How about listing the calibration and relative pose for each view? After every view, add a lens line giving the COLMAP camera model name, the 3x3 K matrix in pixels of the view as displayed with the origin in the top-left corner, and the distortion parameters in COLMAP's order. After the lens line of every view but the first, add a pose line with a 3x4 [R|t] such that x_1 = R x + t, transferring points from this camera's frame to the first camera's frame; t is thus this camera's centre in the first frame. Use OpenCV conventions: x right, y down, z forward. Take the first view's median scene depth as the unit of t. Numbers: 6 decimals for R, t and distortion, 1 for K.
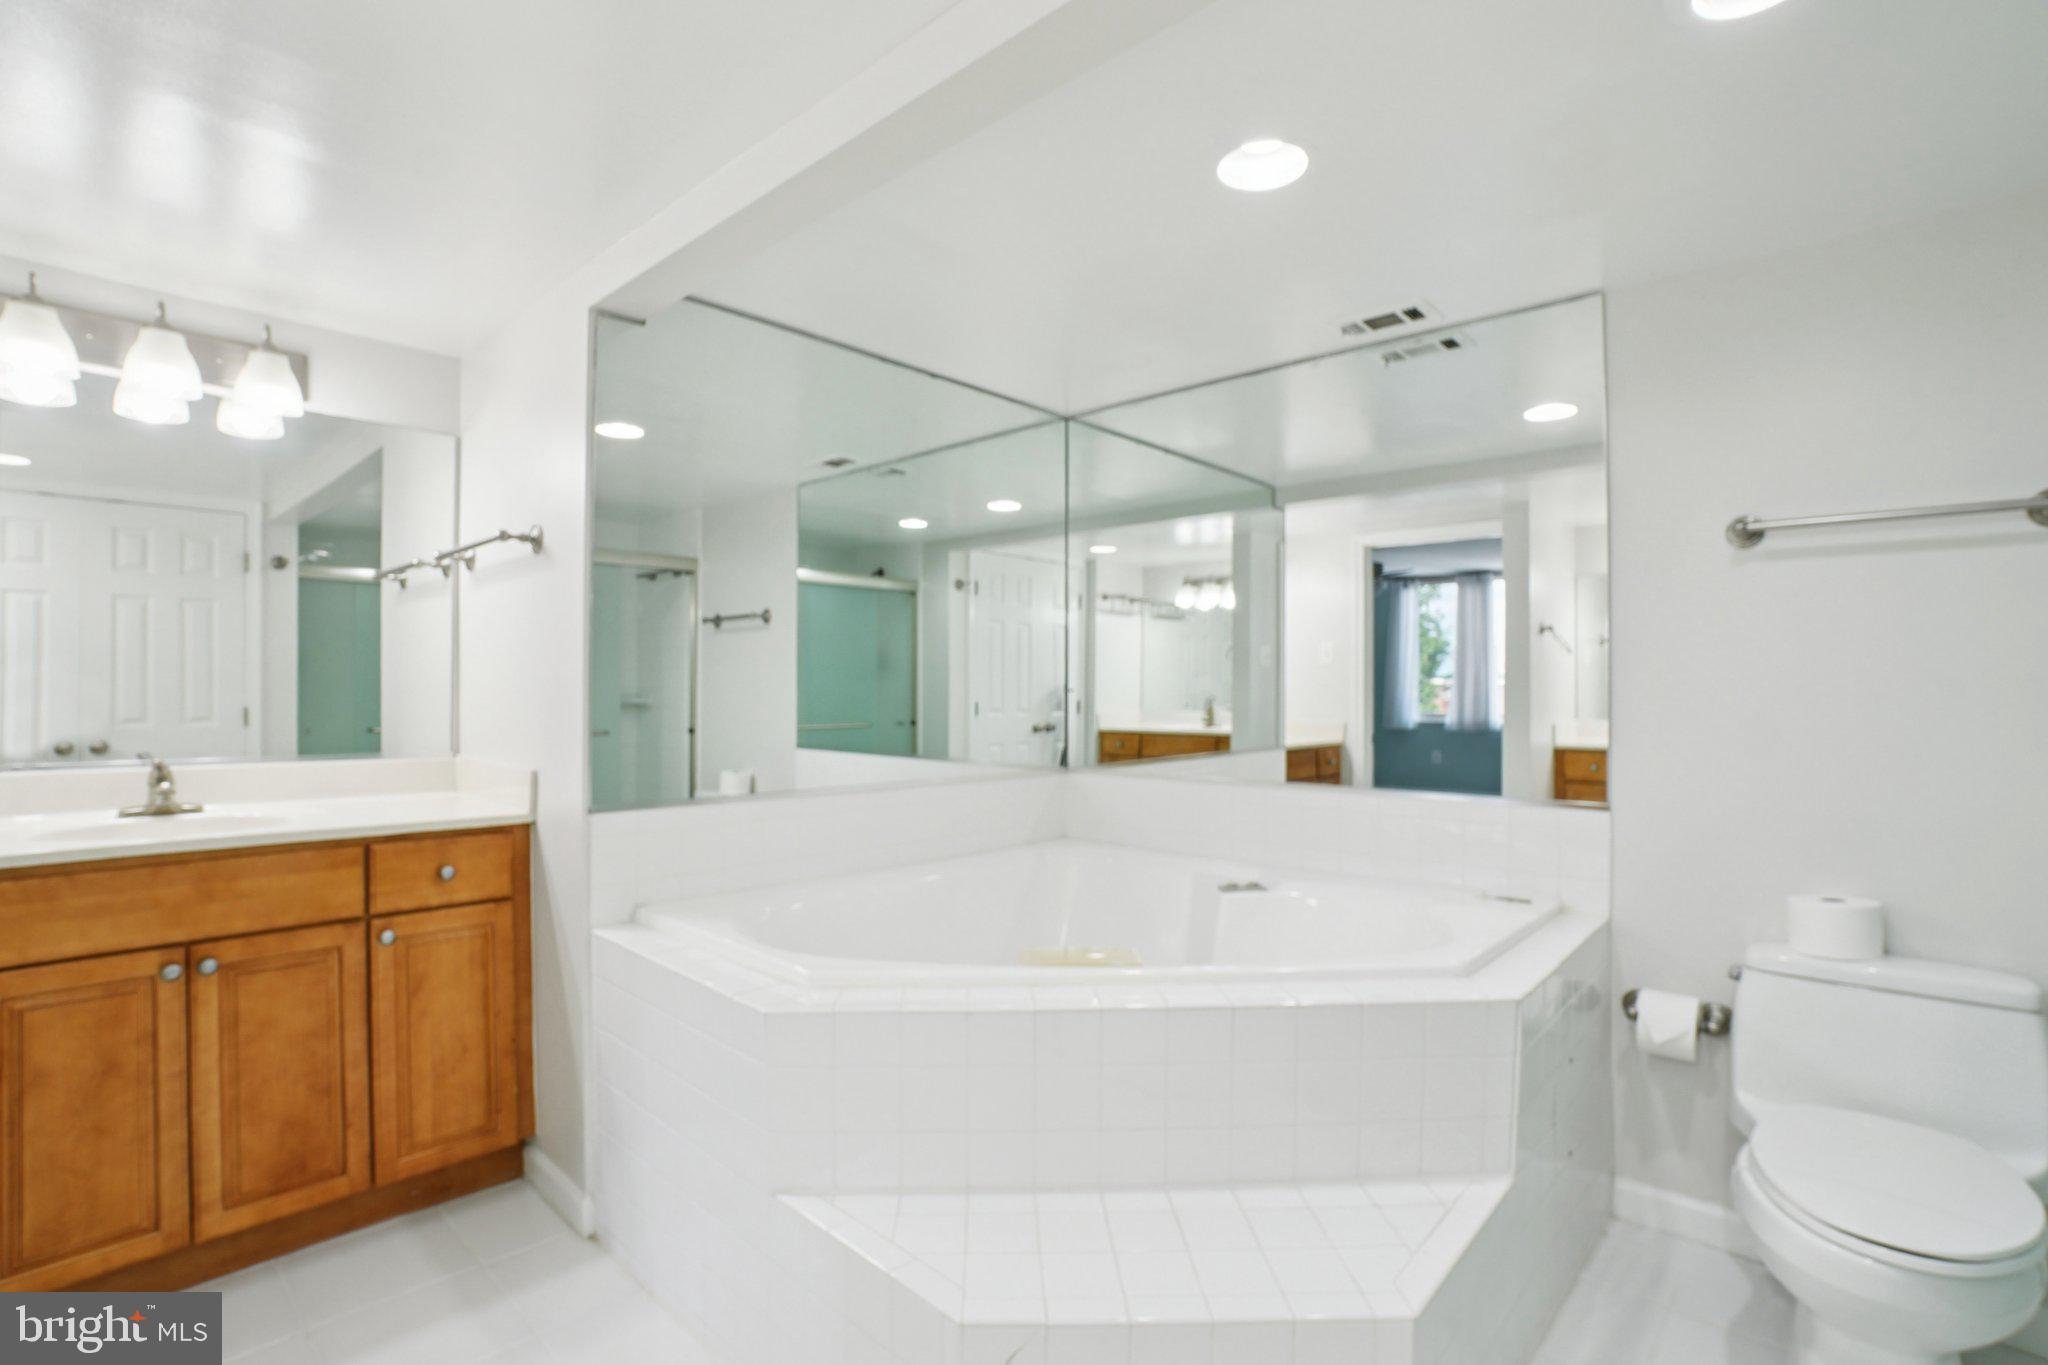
lens RADIAL K [[948.4, 0, 996.5], [0, 948.4, 684.6], [0, 0, 1]] dist [-0.060640, 0.023320]
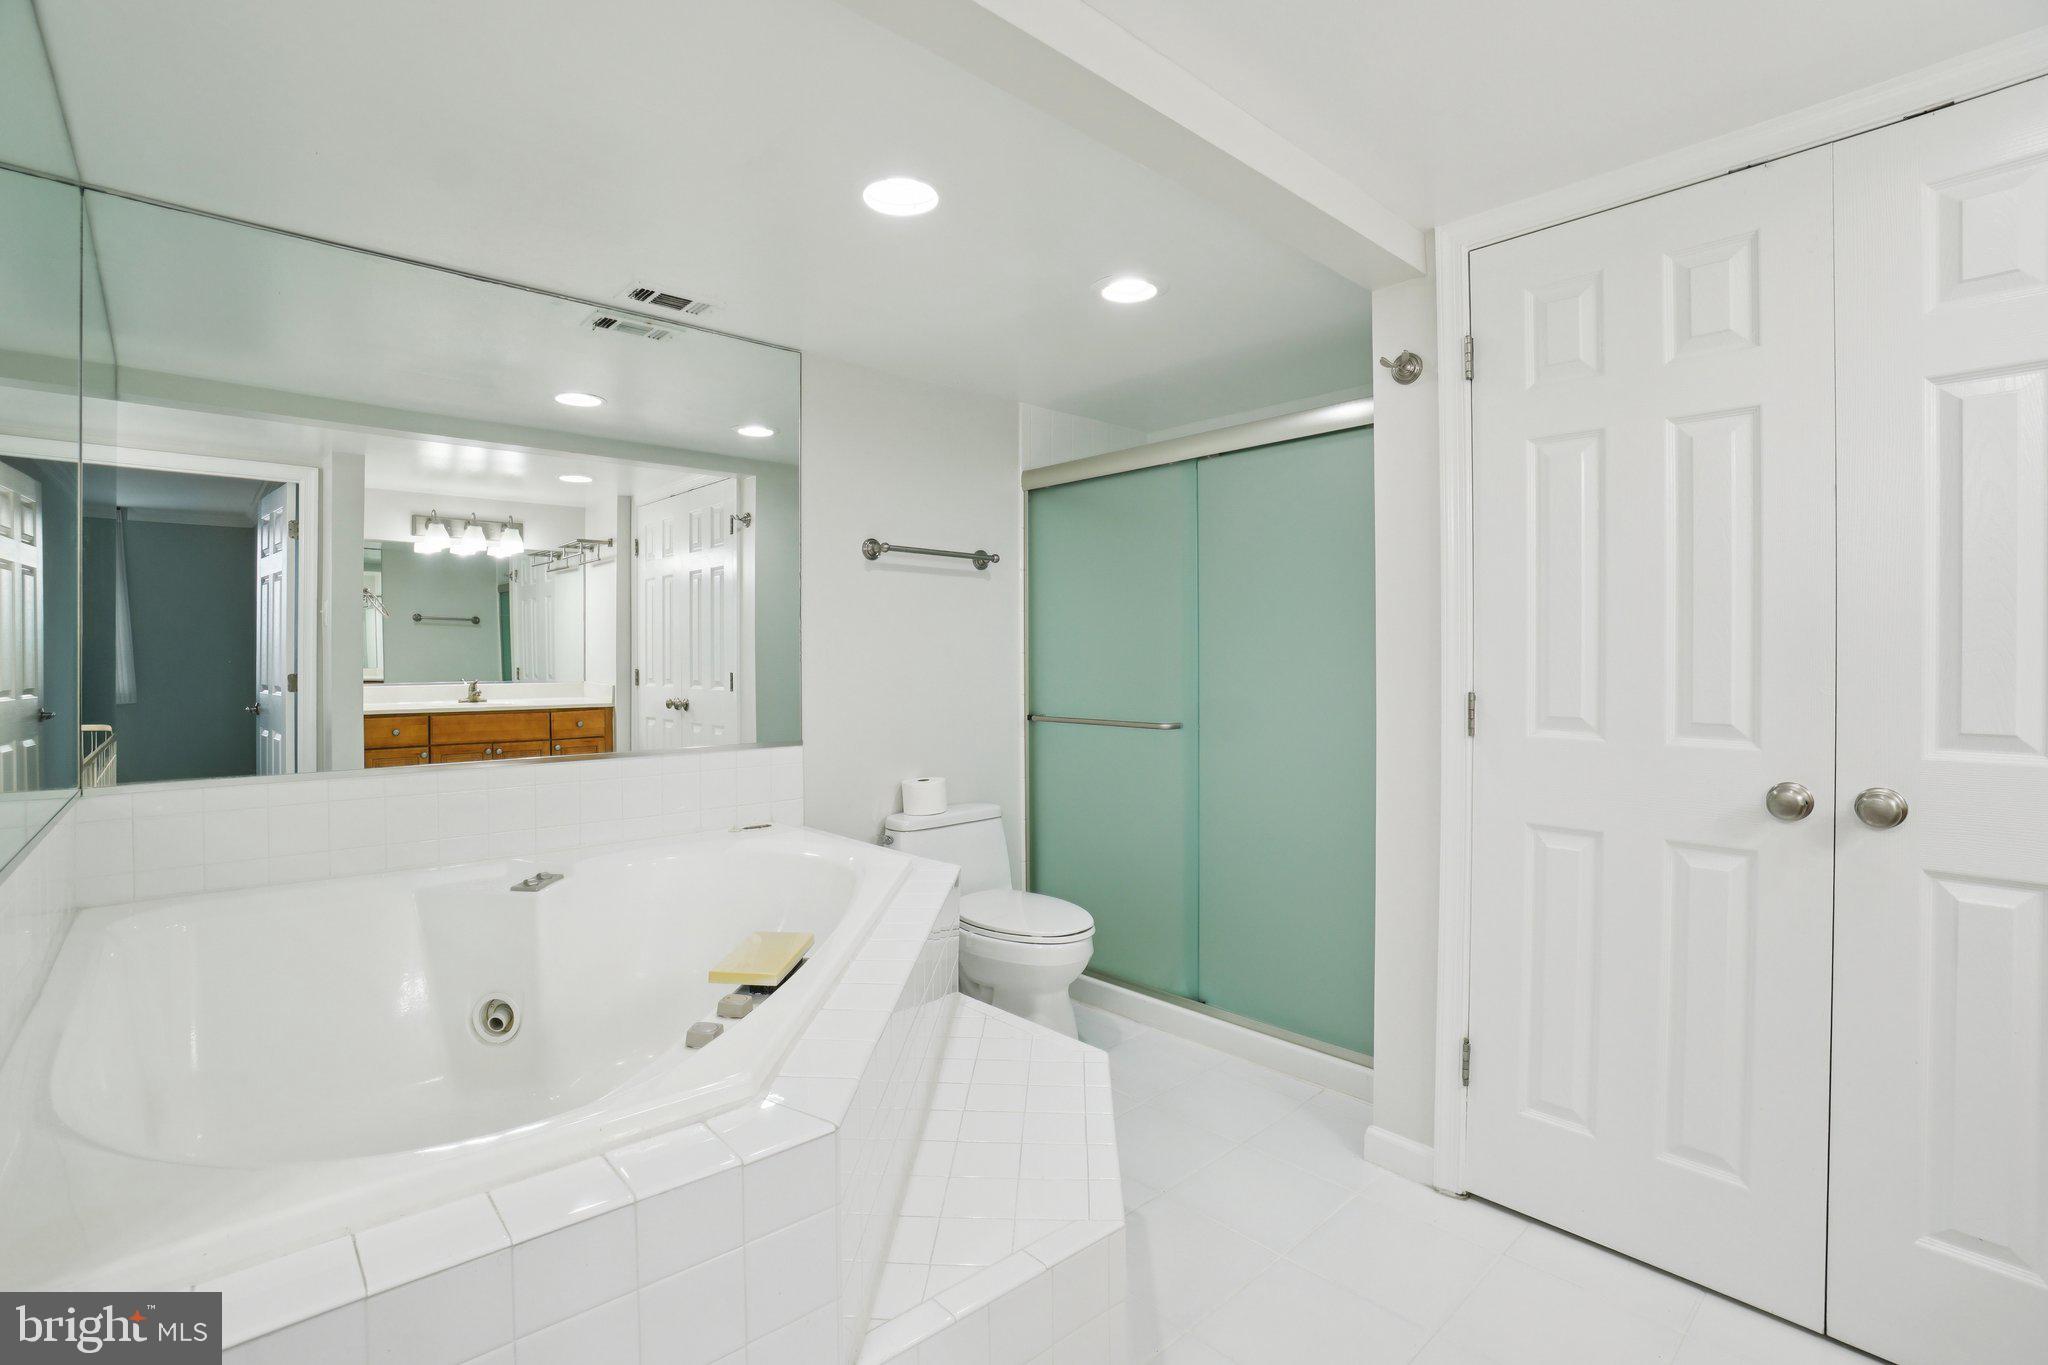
lens RADIAL K [[940.6, 0, 1017.0], [0, 940.6, 654.8], [0, 0, 1]] dist [-0.050717, 0.023046]
pose [[0.069972, -0.003579, 0.997543, -0.587065], [-0.000489, 0.999993, 0.003622, 0.002276], [-0.997549, -0.000742, 0.069970, 0.532259]]
